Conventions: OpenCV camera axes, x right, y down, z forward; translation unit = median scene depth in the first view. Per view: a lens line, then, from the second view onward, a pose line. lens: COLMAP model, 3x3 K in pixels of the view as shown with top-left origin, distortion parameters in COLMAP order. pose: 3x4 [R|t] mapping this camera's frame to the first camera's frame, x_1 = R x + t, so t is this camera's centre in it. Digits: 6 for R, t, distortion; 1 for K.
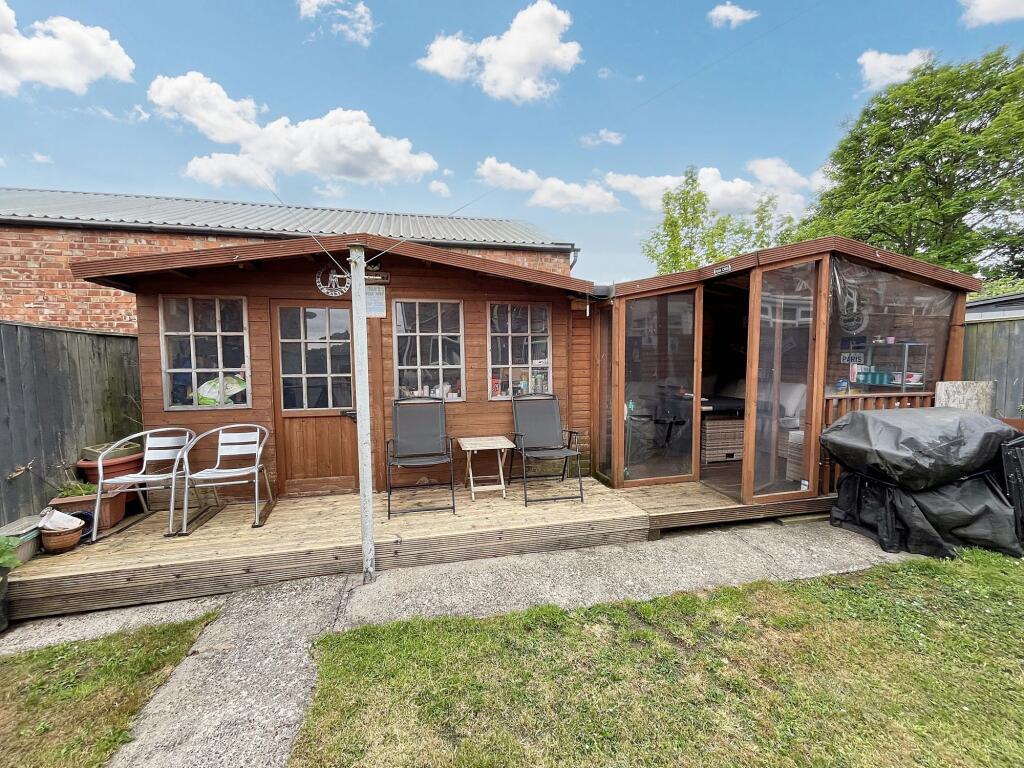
lens RADIAL K [[415.9, 0, 512.0], [0, 415.9, 384.0], [0, 0, 1]] dist [-0.003334, -0.000256]
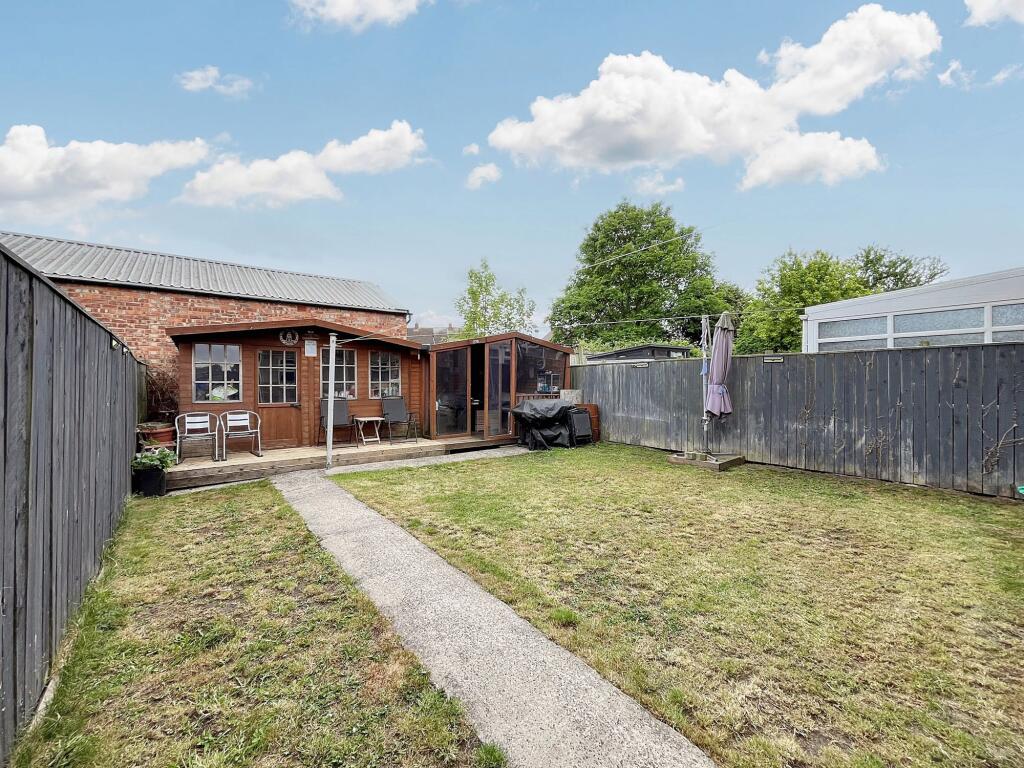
lens RADIAL K [[415.9, 0, 512.0], [0, 415.9, 384.0], [0, 0, 1]] dist [-0.003334, -0.000256]
pose [[0.916492, 0.007692, 0.399979, -0.240548], [0.015866, 0.998330, -0.055553, 0.095146], [-0.399738, 0.057260, 0.914839, -1.181468]]
